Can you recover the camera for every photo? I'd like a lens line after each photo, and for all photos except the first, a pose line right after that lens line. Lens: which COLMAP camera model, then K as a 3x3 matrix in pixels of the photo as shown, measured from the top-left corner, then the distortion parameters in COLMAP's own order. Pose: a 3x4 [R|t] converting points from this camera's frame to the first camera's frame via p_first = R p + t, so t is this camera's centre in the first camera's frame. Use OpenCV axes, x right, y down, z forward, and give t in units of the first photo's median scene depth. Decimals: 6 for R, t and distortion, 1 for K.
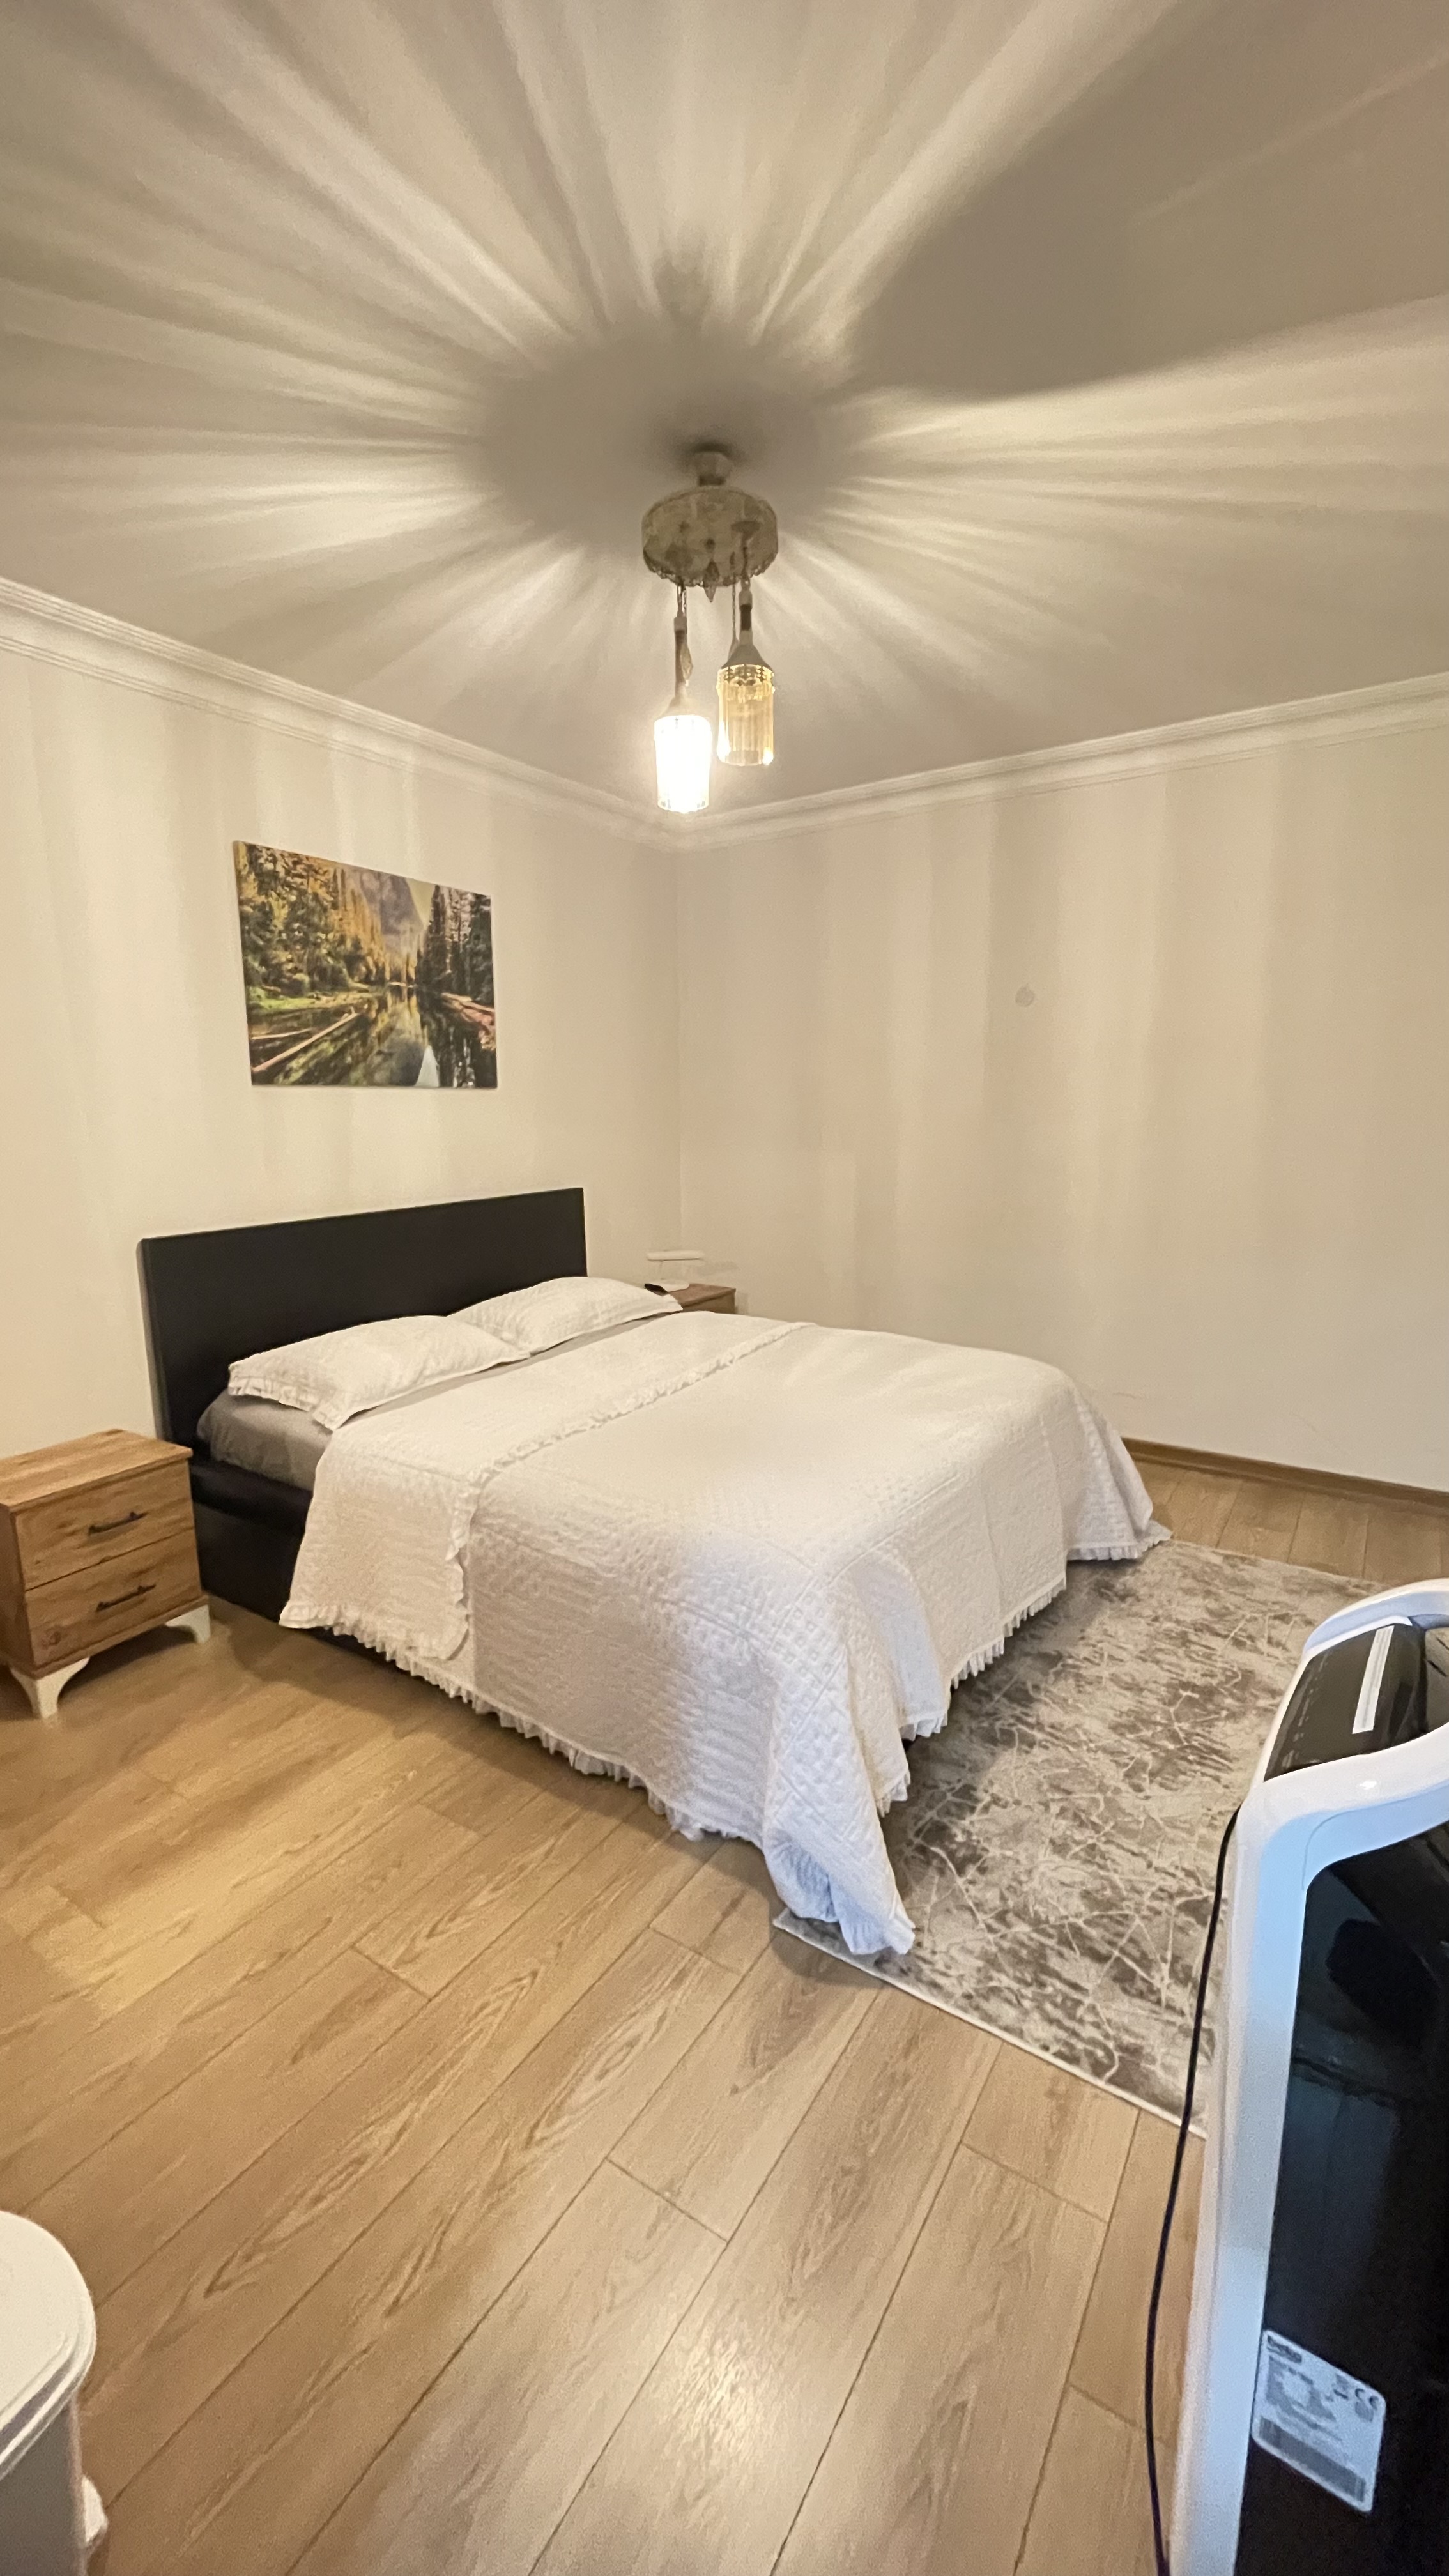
lens RADIAL K [[1040.2, 0, 730.3], [0, 1040.2, 1285.0], [0, 0, 1]] dist [-0.003245, -0.000413]
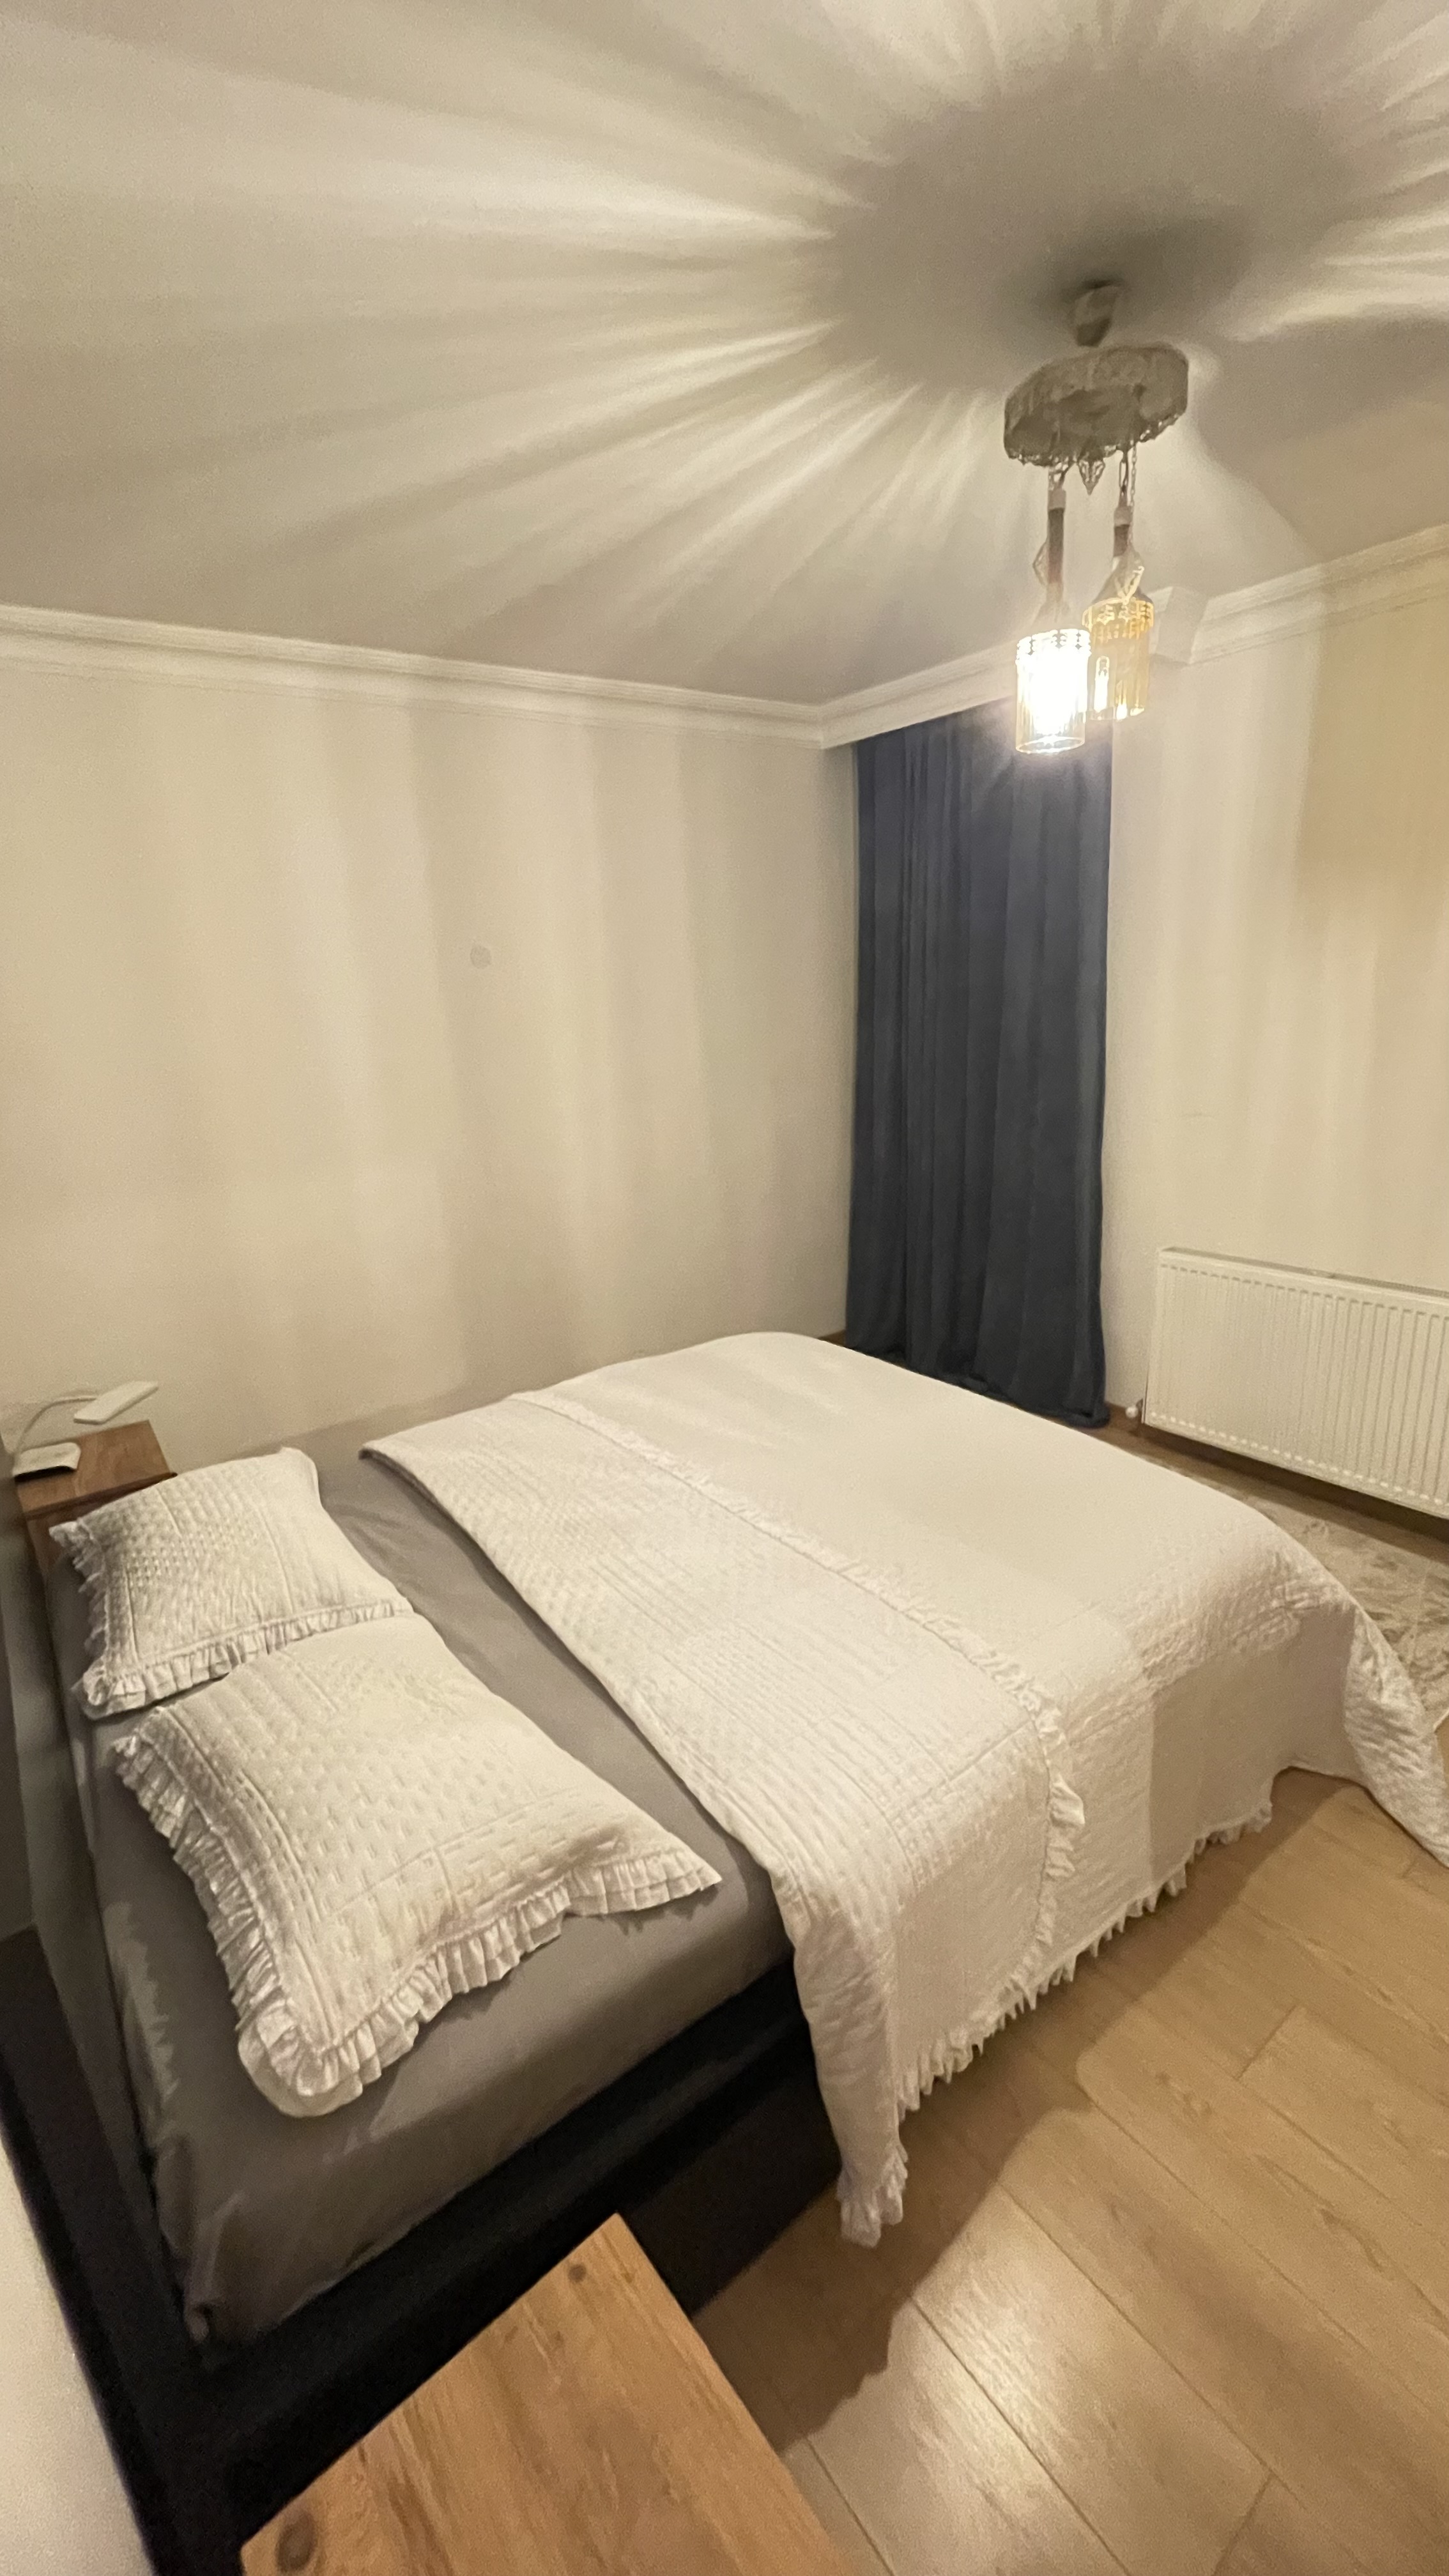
lens RADIAL K [[1040.2, 0, 730.3], [0, 1040.2, 1285.0], [0, 0, 1]] dist [-0.003245, -0.000413]
pose [[0.337387, -0.277353, 0.899581, -0.746133], [0.219039, 0.952513, 0.211522, -0.232255], [-0.915528, 0.125679, 0.382117, 0.771384]]
